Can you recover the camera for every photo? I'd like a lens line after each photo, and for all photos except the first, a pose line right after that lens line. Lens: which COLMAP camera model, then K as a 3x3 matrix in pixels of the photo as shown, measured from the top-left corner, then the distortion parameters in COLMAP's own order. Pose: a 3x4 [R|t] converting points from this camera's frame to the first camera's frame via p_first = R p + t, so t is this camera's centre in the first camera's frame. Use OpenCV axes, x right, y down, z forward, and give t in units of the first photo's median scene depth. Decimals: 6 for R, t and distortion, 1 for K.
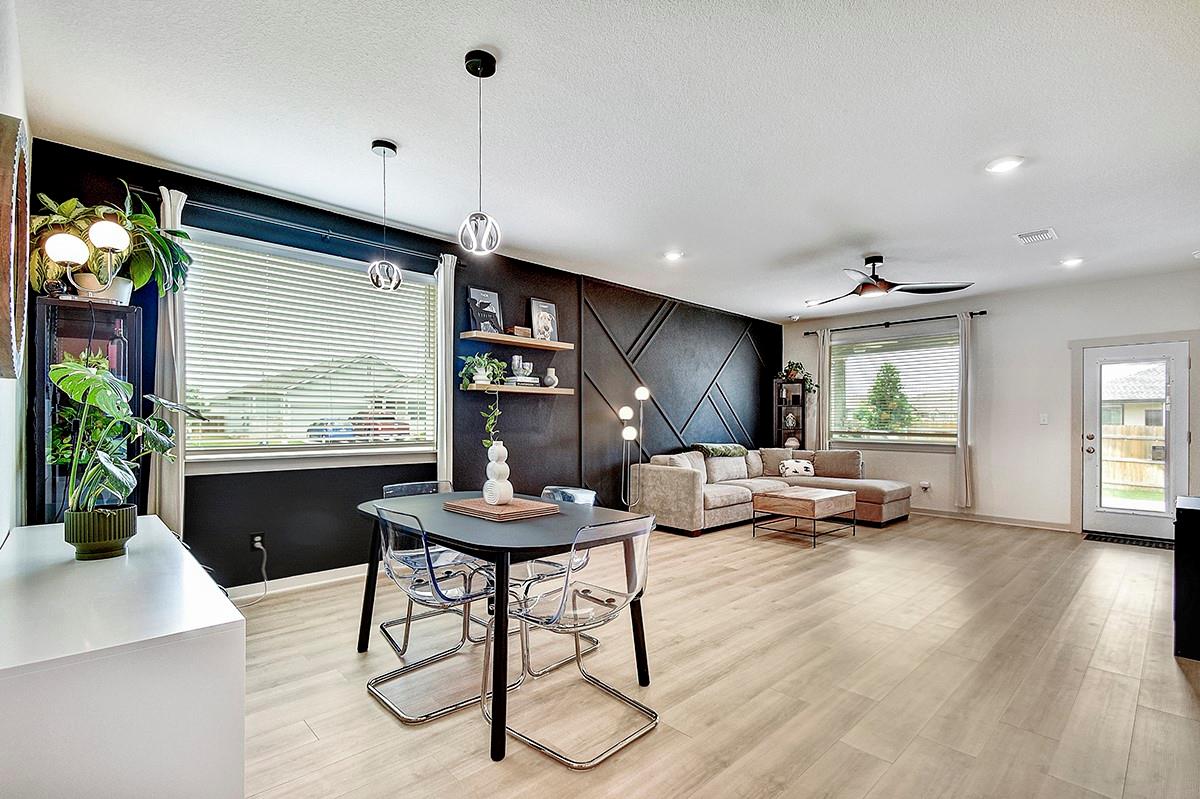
lens RADIAL K [[549.4, 0, 601.6], [0, 549.4, 416.6], [0, 0, 1]] dist [0.010307, -0.006172]
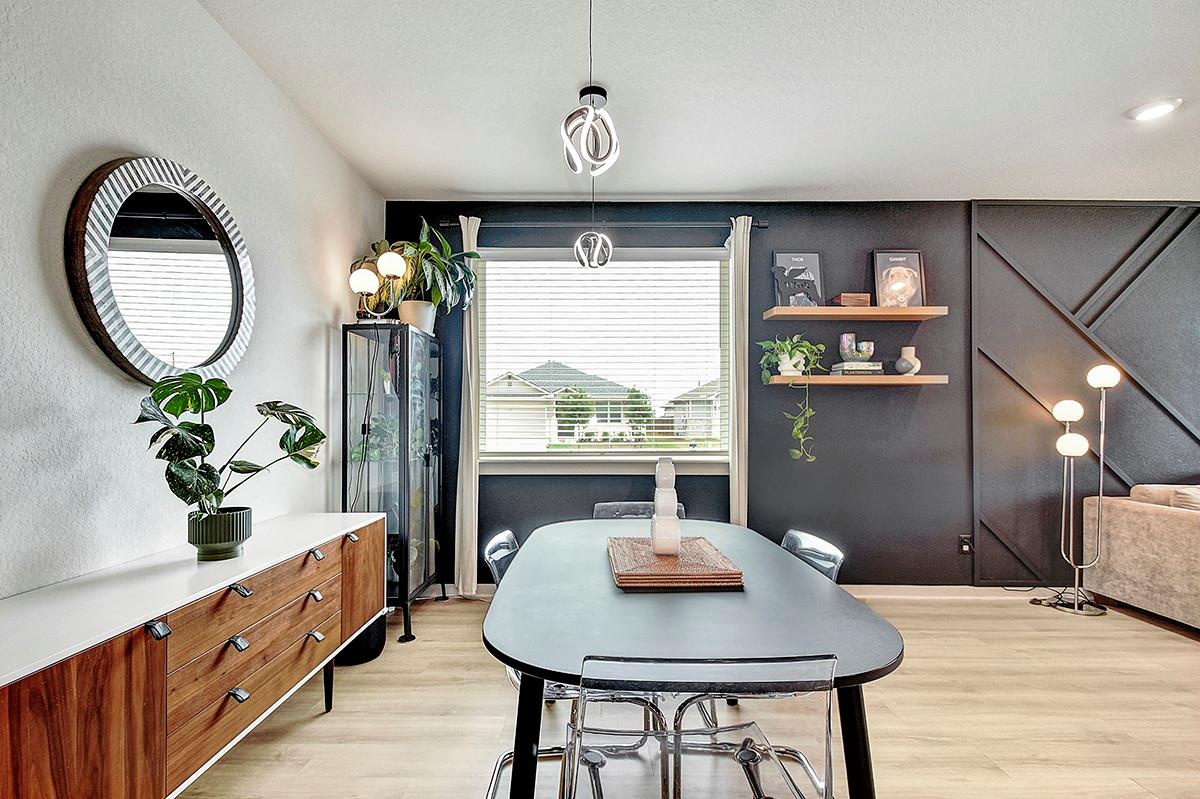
lens RADIAL K [[549.4, 0, 589.9], [0, 549.4, 418.7], [0, 0, 1]] dist [0.010307, -0.006172]
pose [[0.714944, -0.005995, -0.699156, 0.111323], [0.006946, 0.999975, -0.001472, -0.000433], [0.699148, -0.003803, 0.714967, 0.246044]]
